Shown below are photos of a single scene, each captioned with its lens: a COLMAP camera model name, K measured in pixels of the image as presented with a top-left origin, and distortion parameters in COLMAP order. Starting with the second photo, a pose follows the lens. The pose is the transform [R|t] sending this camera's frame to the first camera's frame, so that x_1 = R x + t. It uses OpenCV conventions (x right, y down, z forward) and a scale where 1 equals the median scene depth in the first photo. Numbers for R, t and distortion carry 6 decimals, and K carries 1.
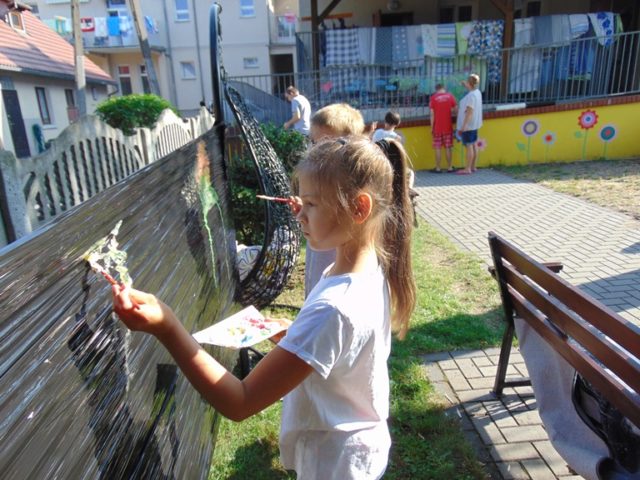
lens RADIAL K [[476.9, 0, 320.0], [0, 476.9, 240.0], [0, 0, 1]] dist [-0.012121, 0.042832]
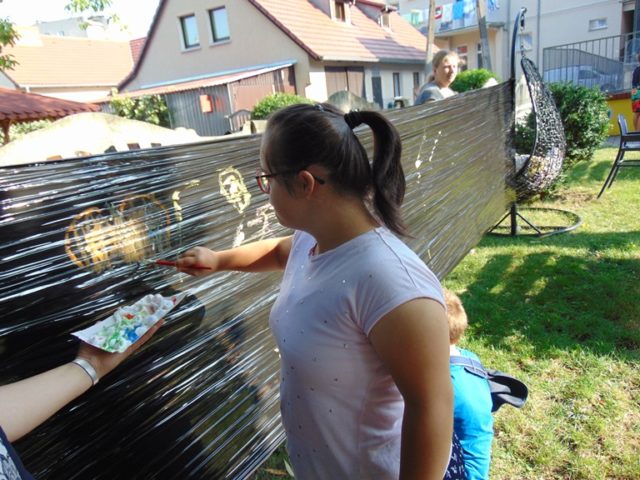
lens RADIAL K [[476.9, 0, 320.0], [0, 476.9, 240.0], [0, 0, 1]] dist [-0.012121, 0.042832]
pose [[0.796397, 0.120737, -0.592600, 0.077686], [-0.094172, 0.992674, 0.075691, 0.064501], [0.597398, -0.004473, 0.801933, -0.195995]]
